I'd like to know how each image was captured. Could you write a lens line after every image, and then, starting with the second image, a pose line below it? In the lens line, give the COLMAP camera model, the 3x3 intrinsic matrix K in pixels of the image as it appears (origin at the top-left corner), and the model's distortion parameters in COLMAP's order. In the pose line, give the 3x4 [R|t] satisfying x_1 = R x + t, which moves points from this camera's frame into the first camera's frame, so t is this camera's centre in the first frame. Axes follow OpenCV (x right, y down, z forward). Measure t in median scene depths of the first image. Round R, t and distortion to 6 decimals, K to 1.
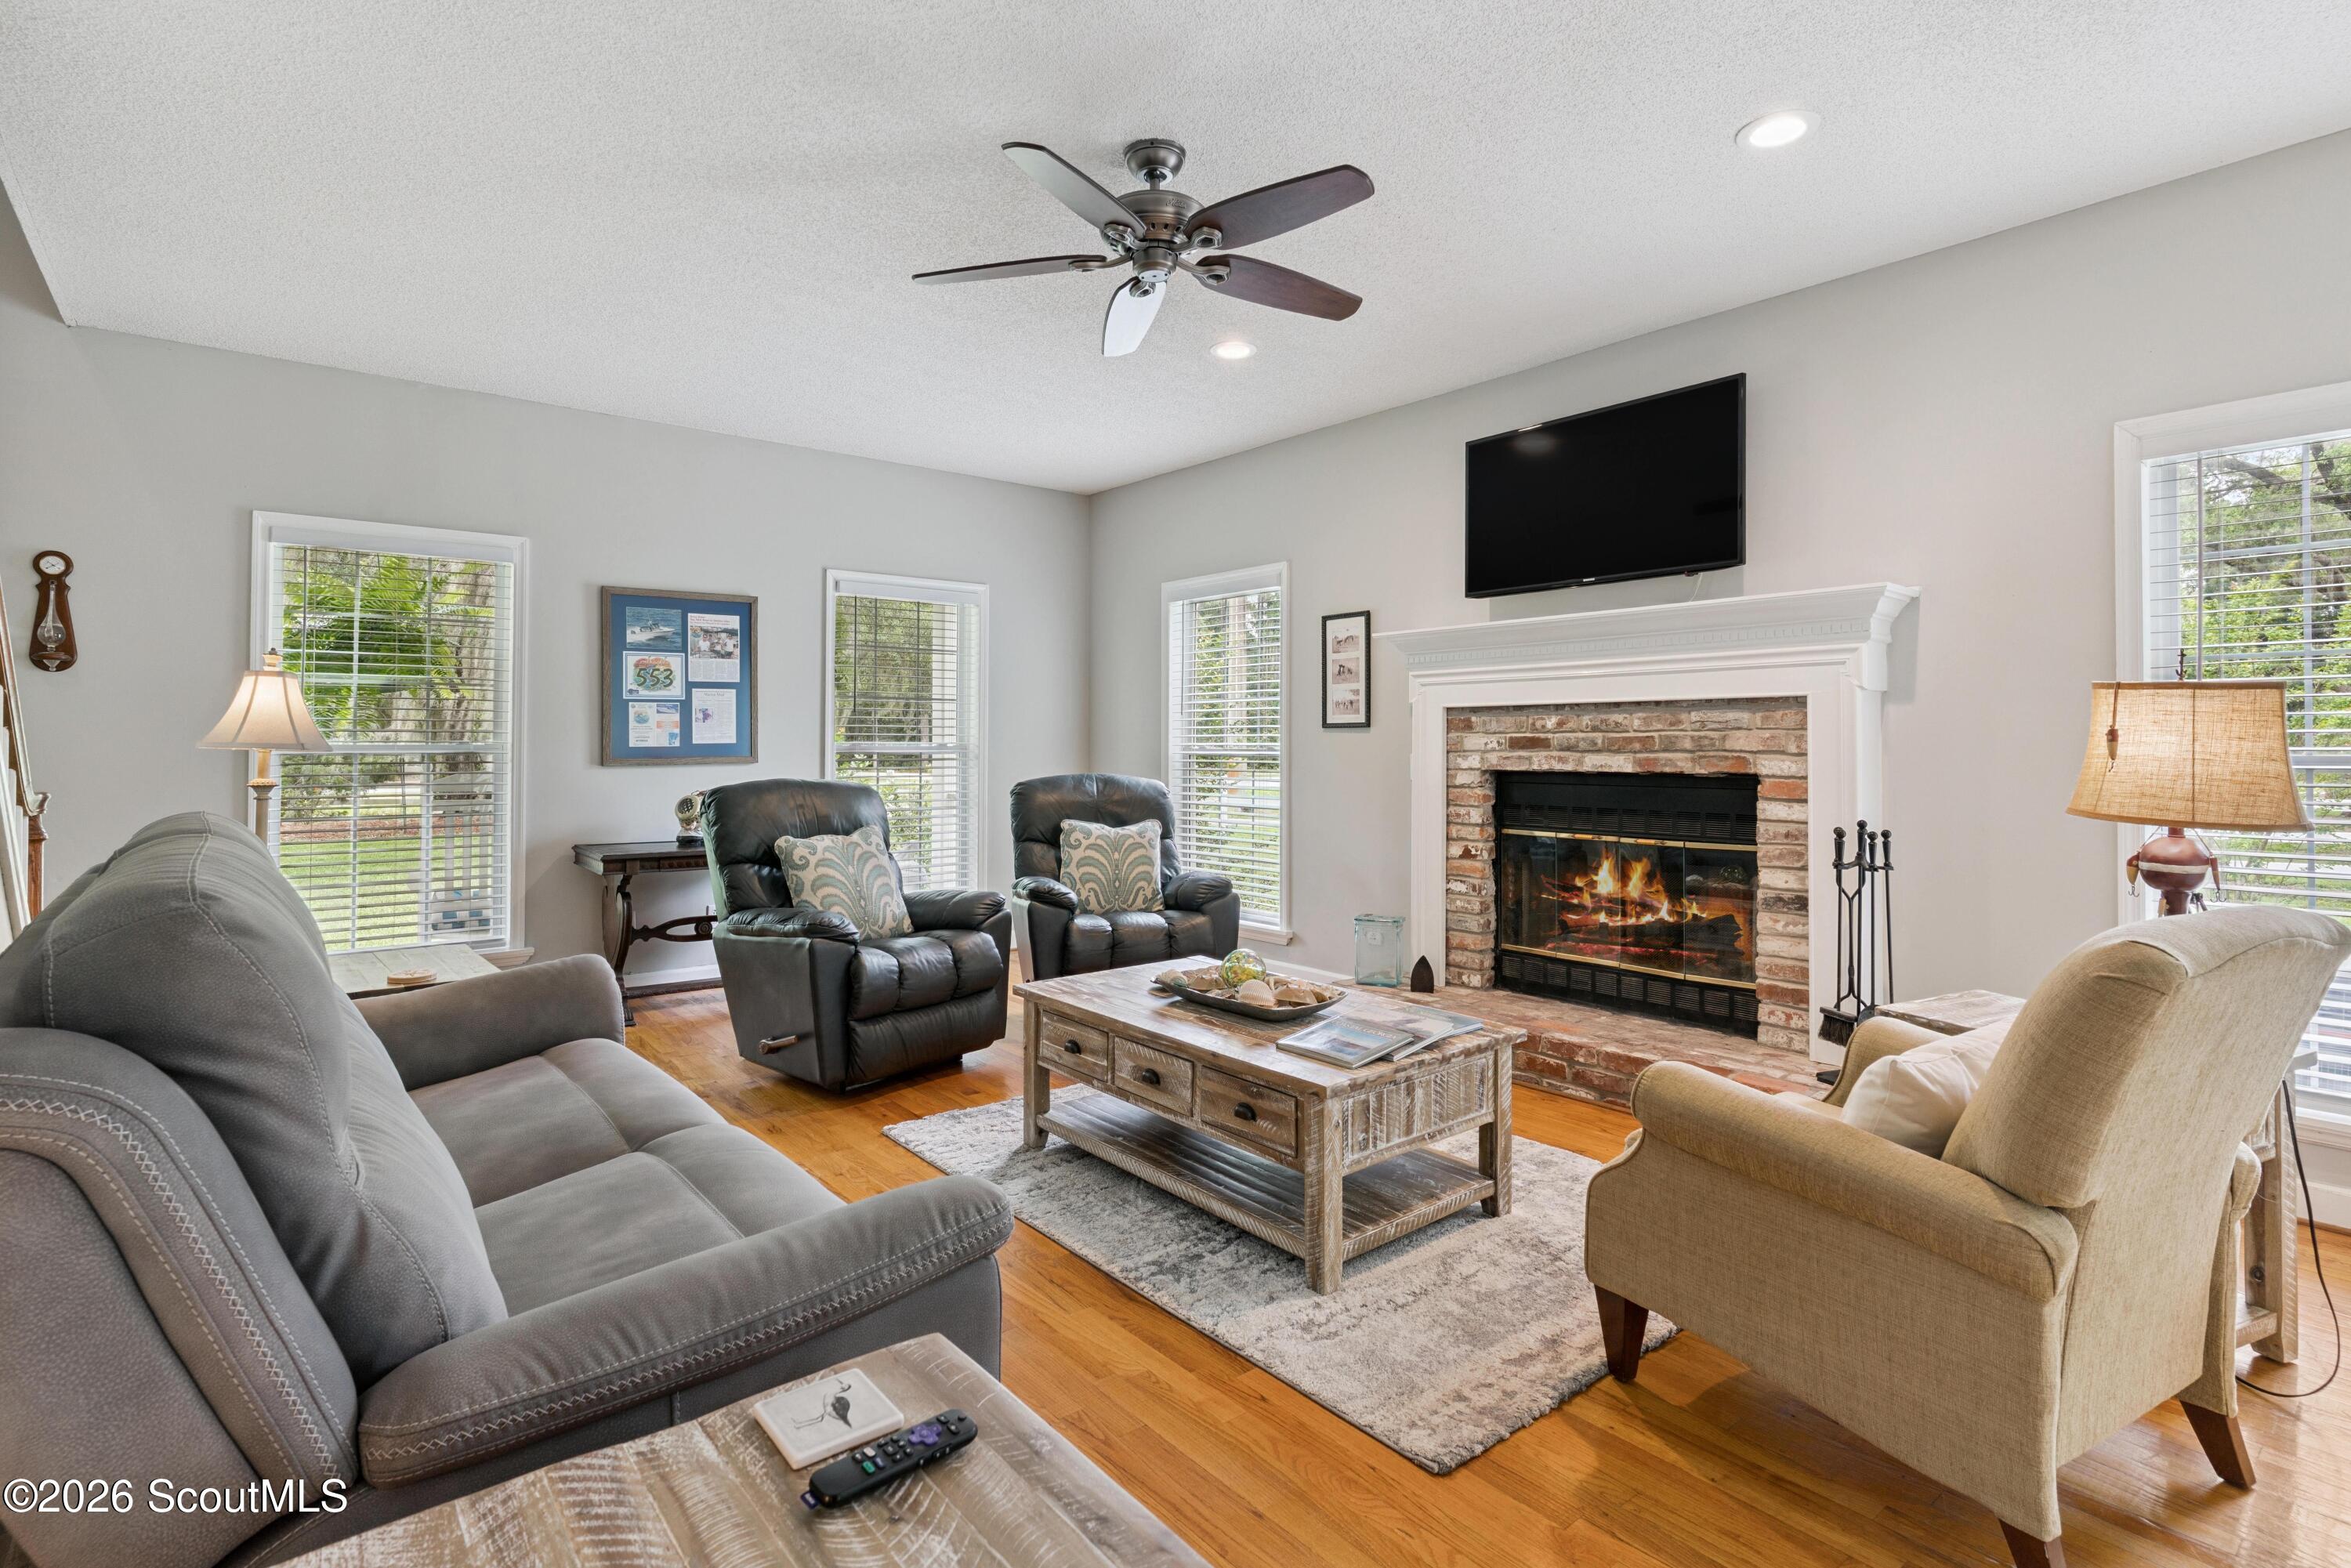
lens RADIAL K [[1129.4, 0, 1161.5], [0, 1129.4, 744.7], [0, 0, 1]] dist [0.001302, 0.001083]
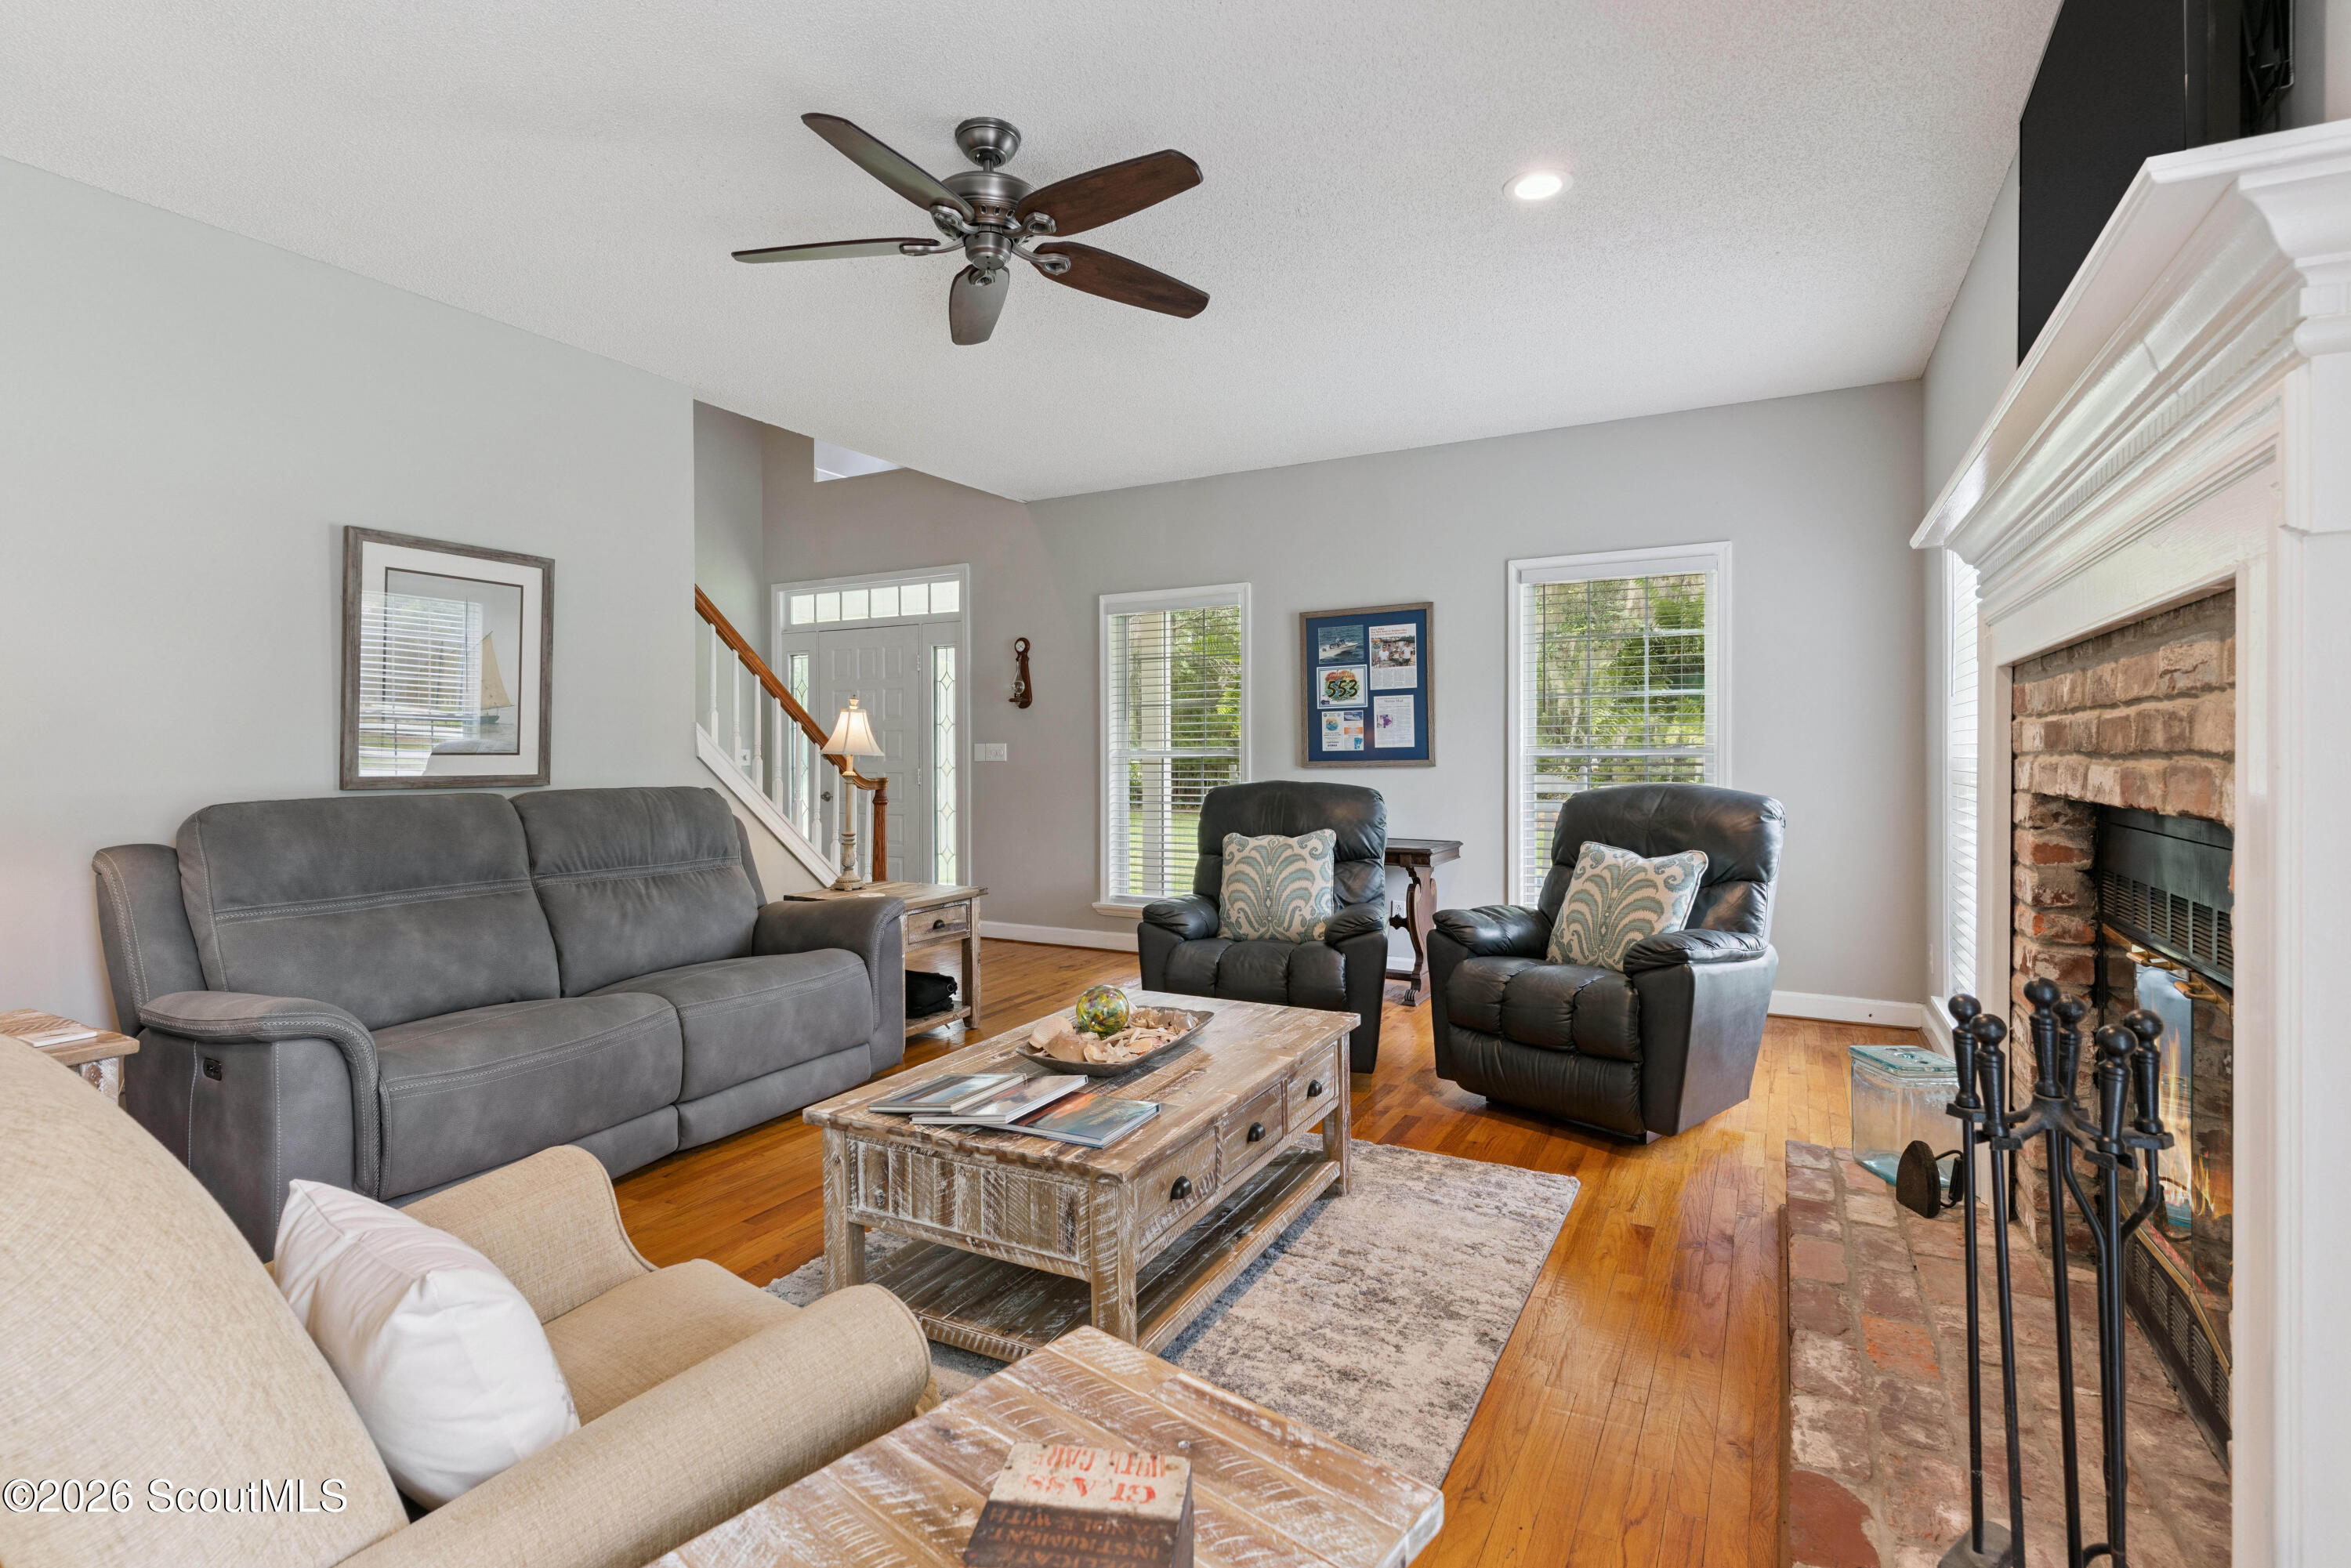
lens RADIAL K [[1129.4, 0, 1171.9], [0, 1129.4, 765.2], [0, 0, 1]] dist [0.001302, 0.001083]
pose [[0.377994, 0.007034, -0.925781, 0.813218], [0.007597, 0.999914, 0.010699, 0.004429], [0.925777, -0.011078, 0.377908, 0.665384]]
